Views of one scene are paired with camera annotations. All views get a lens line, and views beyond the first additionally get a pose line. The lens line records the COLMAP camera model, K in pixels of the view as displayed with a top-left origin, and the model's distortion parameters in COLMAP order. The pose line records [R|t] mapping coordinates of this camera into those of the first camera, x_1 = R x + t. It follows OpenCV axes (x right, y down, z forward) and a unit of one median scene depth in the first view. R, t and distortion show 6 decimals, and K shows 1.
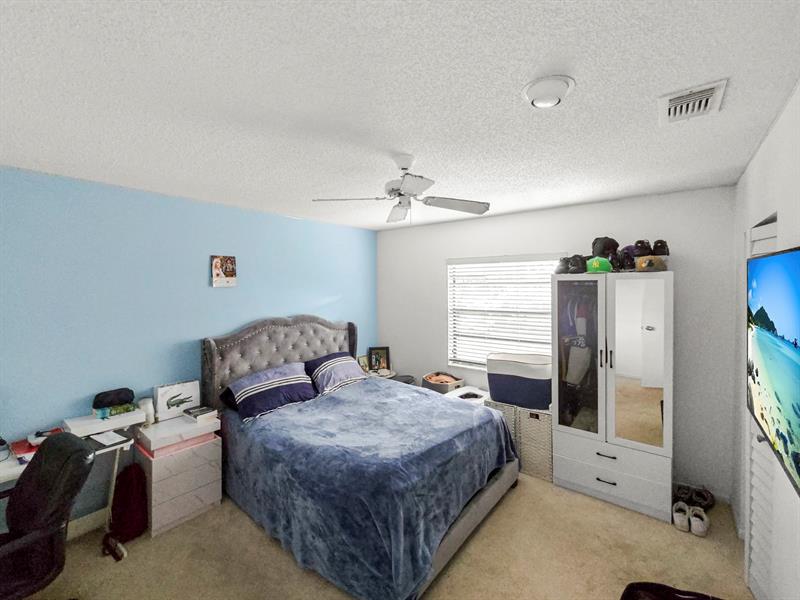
lens RADIAL K [[331.8, 0, 401.3], [0, 331.8, 315.5], [0, 0, 1]] dist [-0.000471, 0.000238]
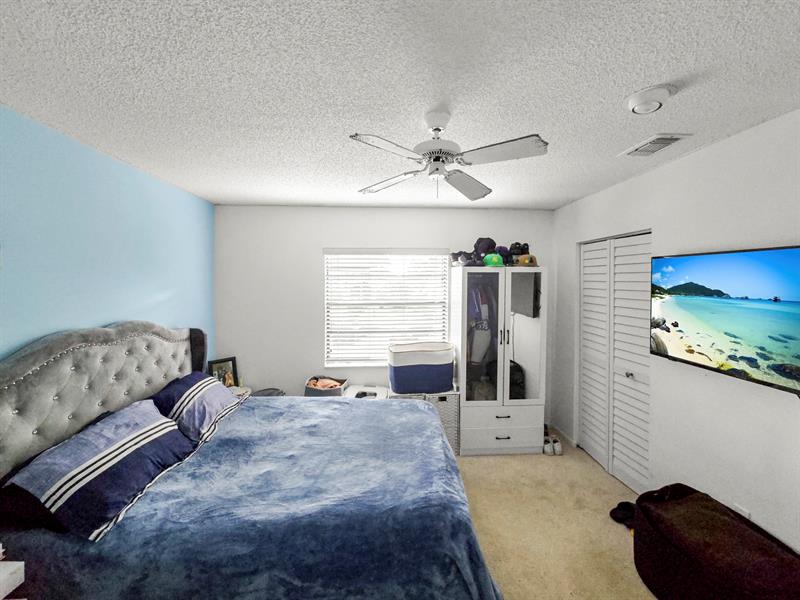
lens RADIAL K [[326.4, 0, 398.1], [0, 326.4, 306.6], [0, 0, 1]] dist [-0.001348, -0.000298]
pose [[0.759835, -0.043160, 0.648681, -0.376484], [0.055417, 0.998462, 0.001519, -0.004038], [-0.647749, 0.034794, 0.761059, 0.279271]]
